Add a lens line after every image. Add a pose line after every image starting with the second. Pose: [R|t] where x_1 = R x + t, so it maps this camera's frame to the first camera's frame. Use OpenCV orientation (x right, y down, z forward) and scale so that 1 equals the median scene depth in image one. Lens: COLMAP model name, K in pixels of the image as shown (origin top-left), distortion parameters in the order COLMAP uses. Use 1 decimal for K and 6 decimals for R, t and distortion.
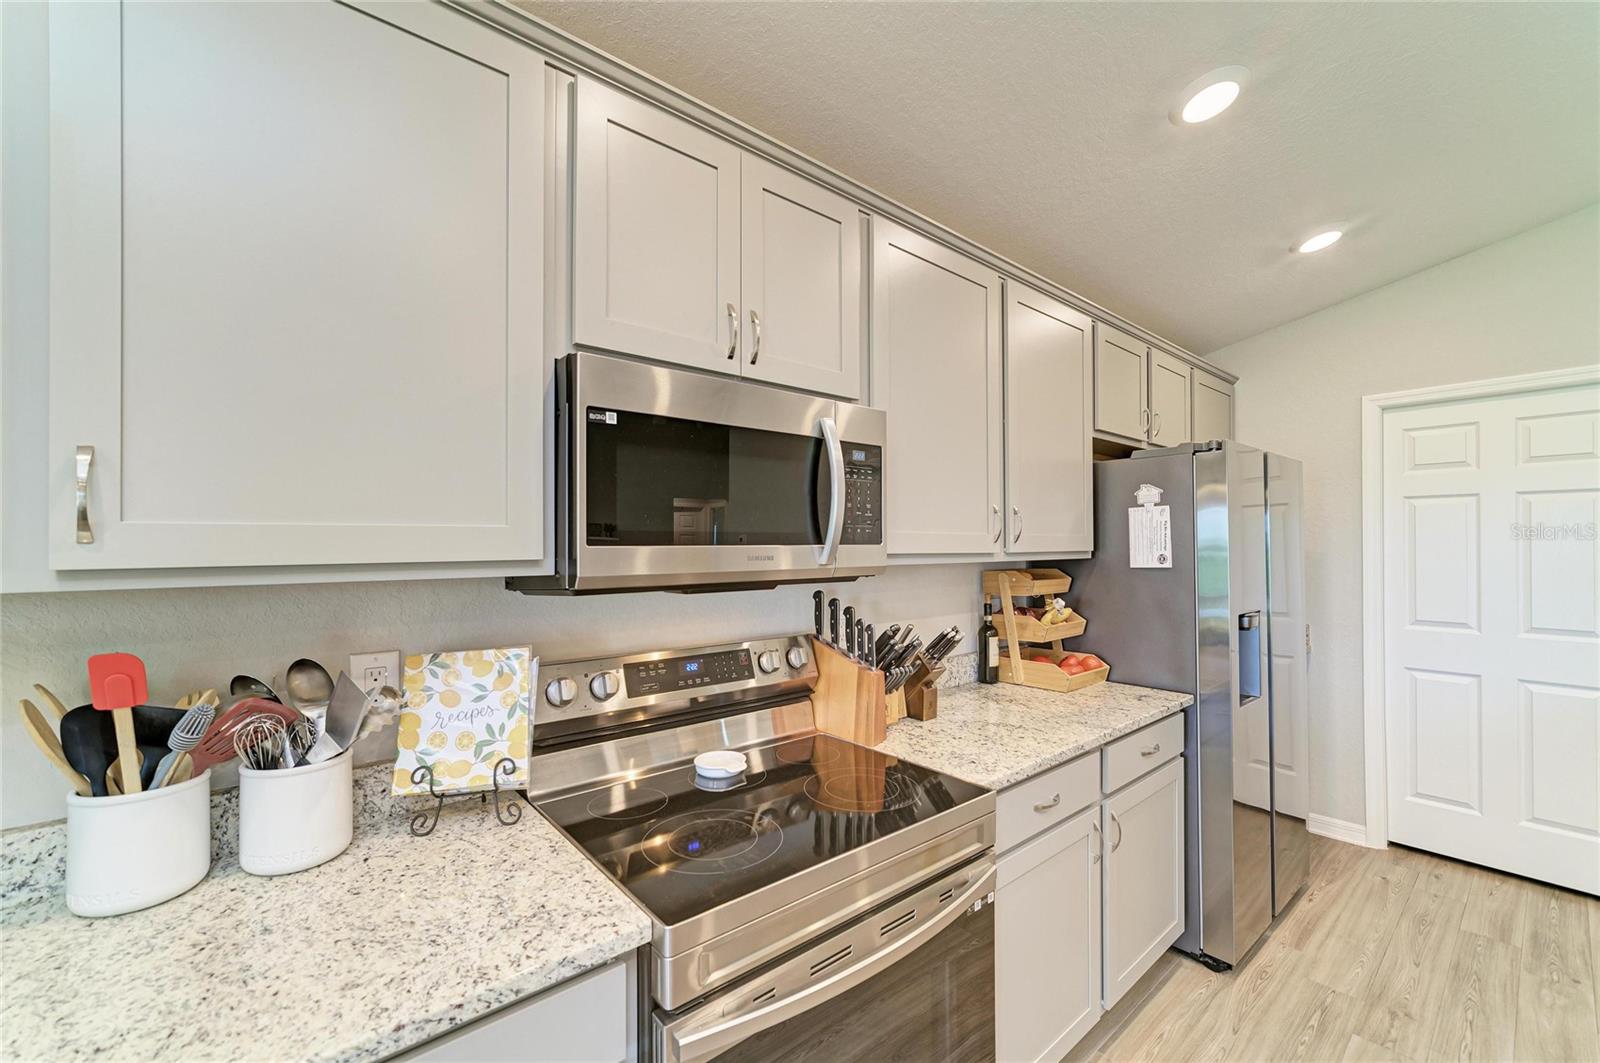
lens RADIAL K [[648.5, 0, 805.8], [0, 648.5, 541.5], [0, 0, 1]] dist [-0.011583, 0.005637]
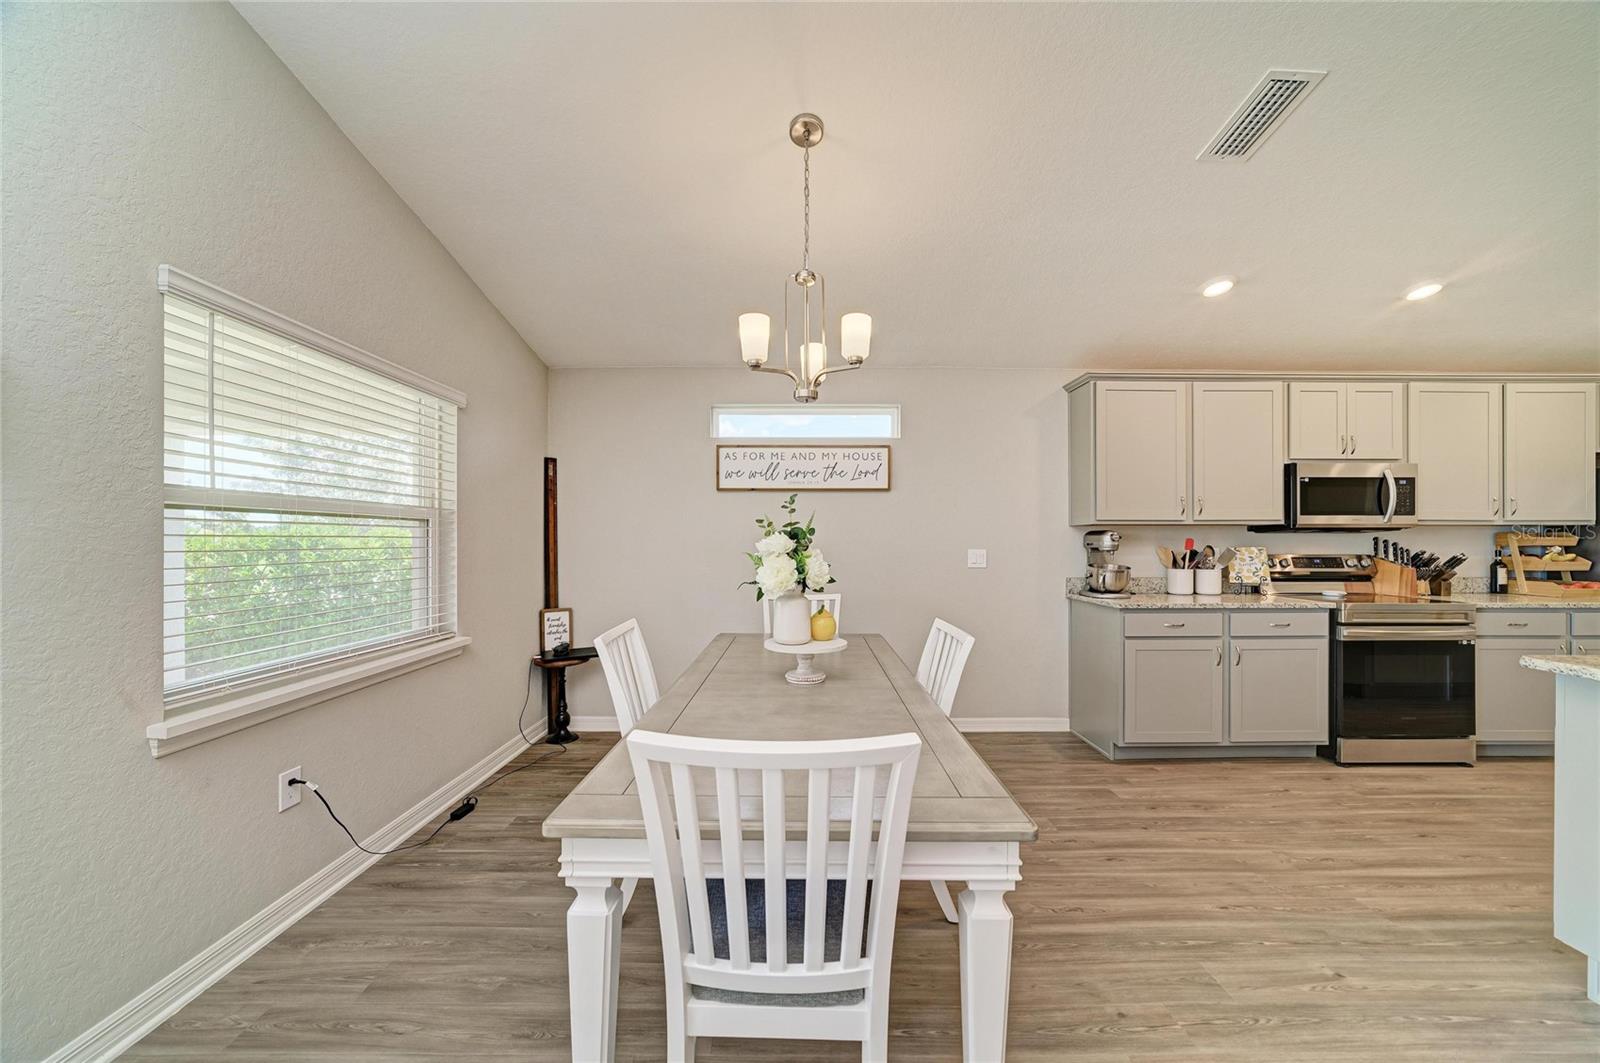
lens RADIAL K [[569.1, 0, 797.1], [0, 569.1, 541.7], [0, 0, 1]] dist [-0.014330, 0.002506]
pose [[0.758651, 0.002954, -0.651491, -0.251972], [0.002268, 0.999972, 0.007174, 0.075945], [0.651493, -0.006920, 0.758623, -1.971433]]
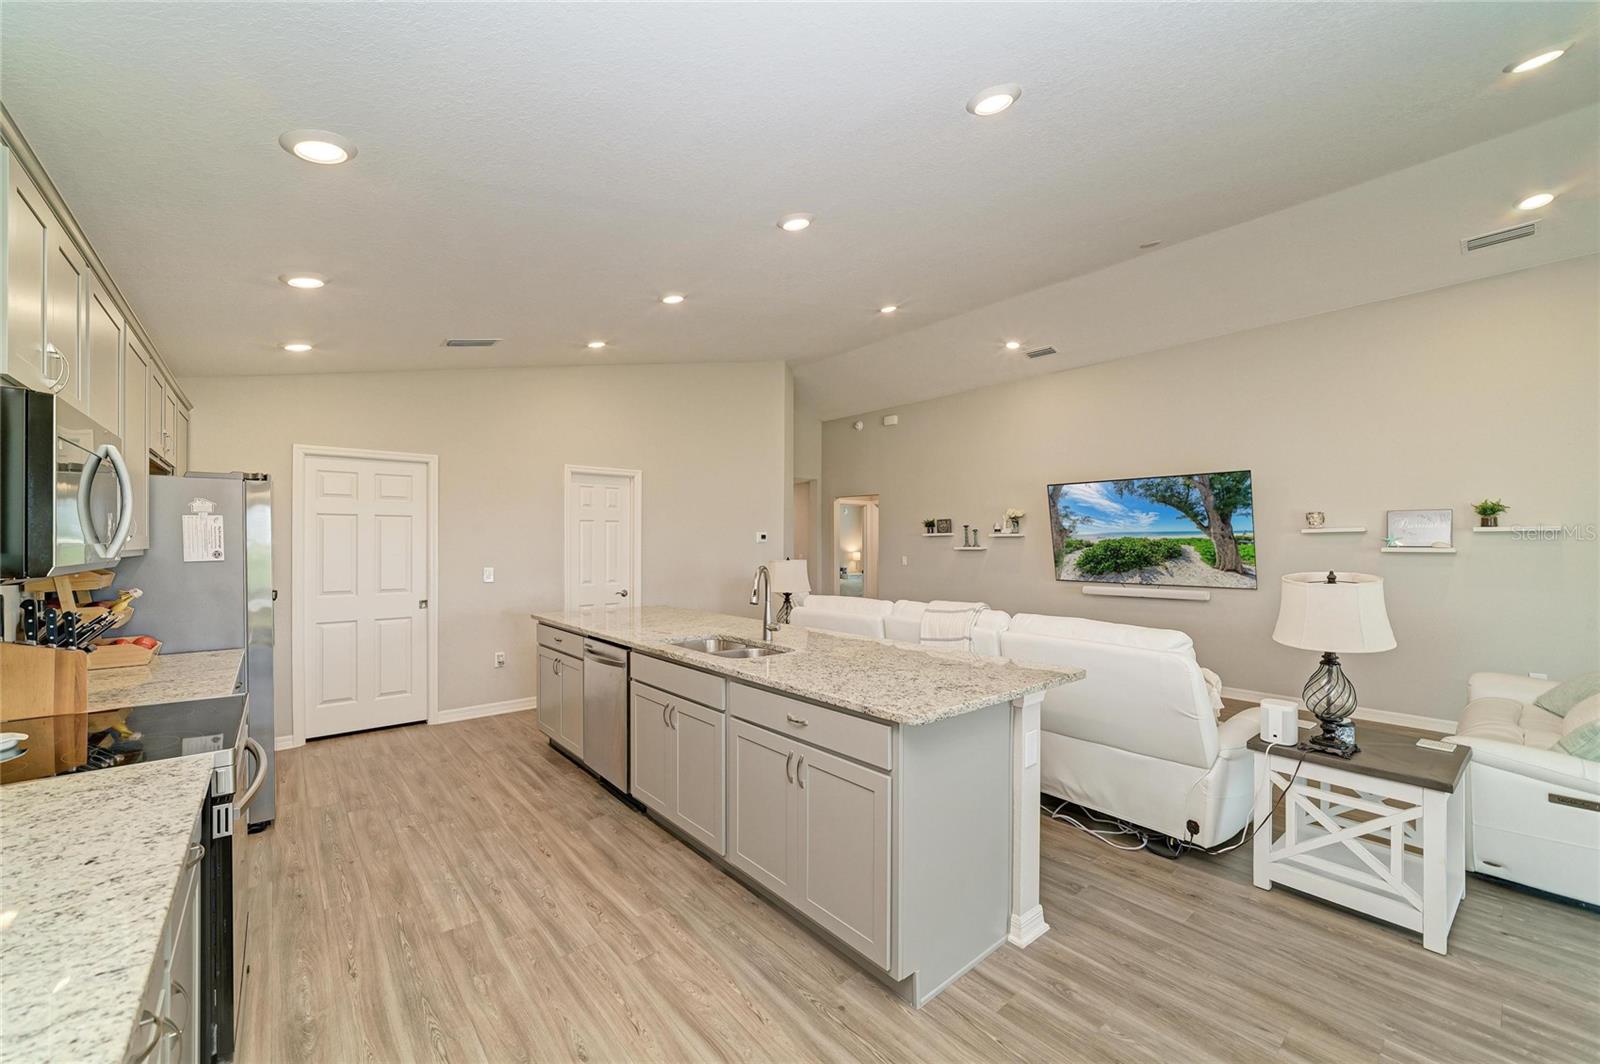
lens RADIAL K [[648.5, 0, 810.0], [0, 648.5, 539.3], [0, 0, 1]] dist [-0.011583, 0.005637]
pose [[0.011530, 0.008629, 0.999896, -0.996253], [-0.007006, 0.999939, -0.008548, -0.002773], [-0.999909, -0.006906, 0.011590, -0.332300]]
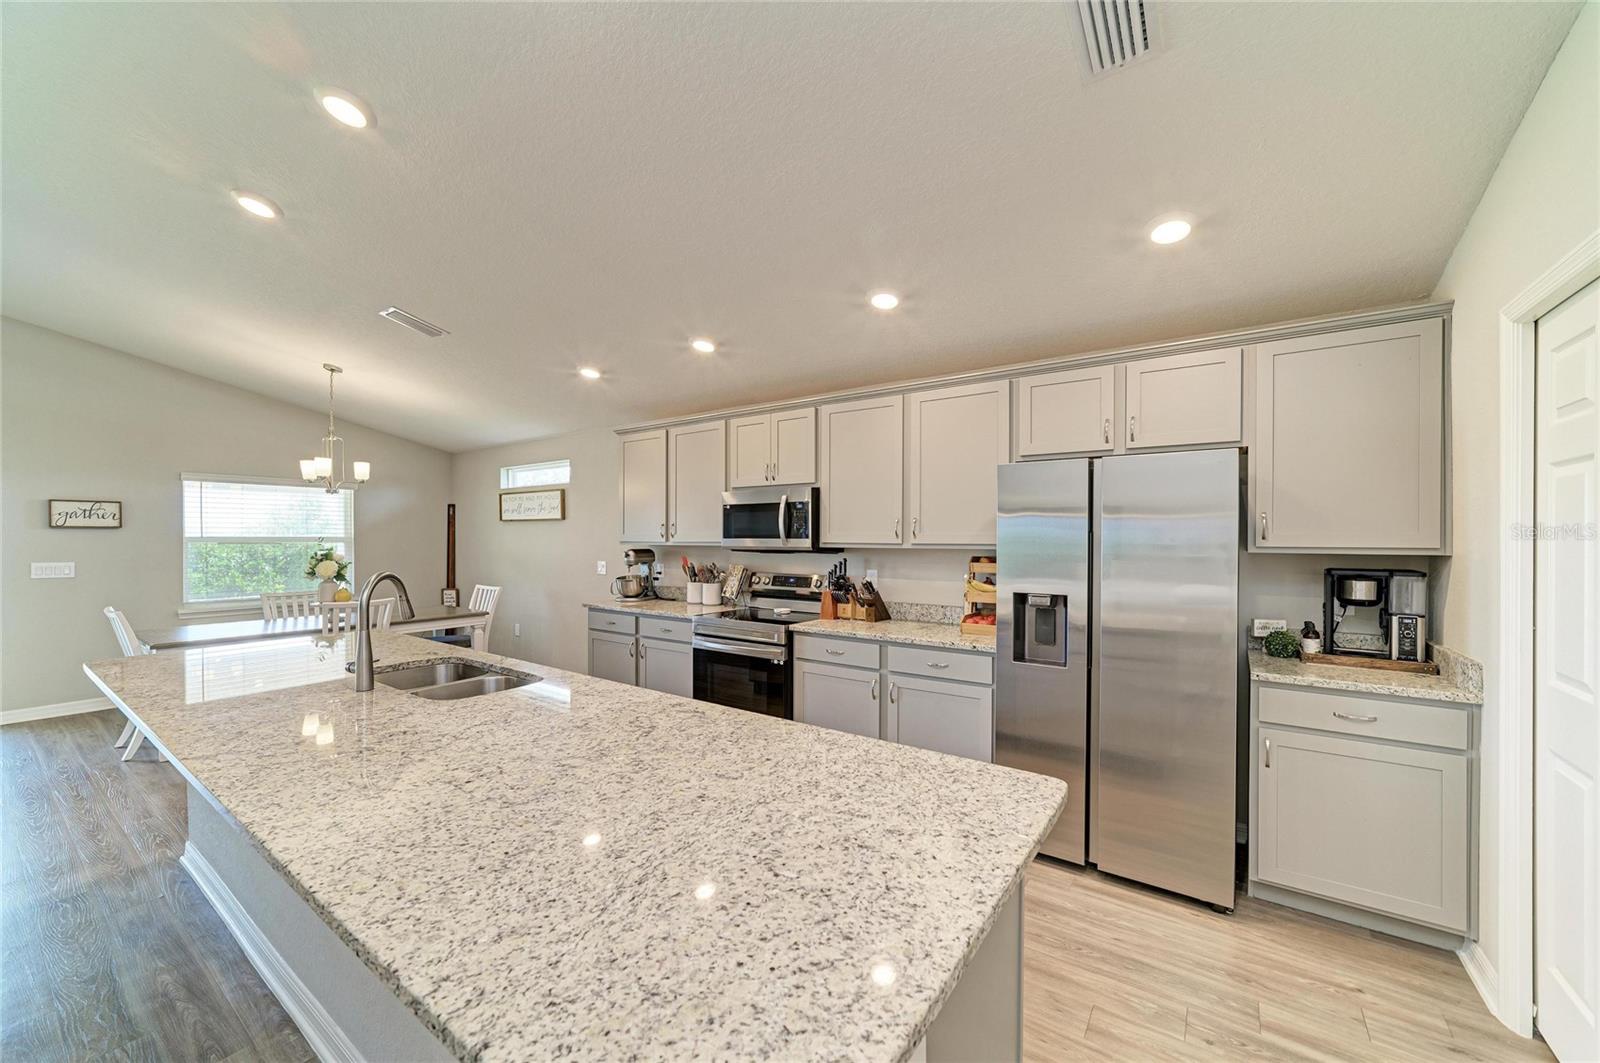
lens RADIAL K [[599.8, 0, 806.6], [0, 599.8, 539.2], [0, 0, 1]] dist [-0.018591, 0.002298]
pose [[0.253752, 0.006418, -0.967248, 2.128960], [0.004650, 0.999958, 0.007855, -0.010832], [0.967258, -0.006491, 0.253712, 0.324221]]
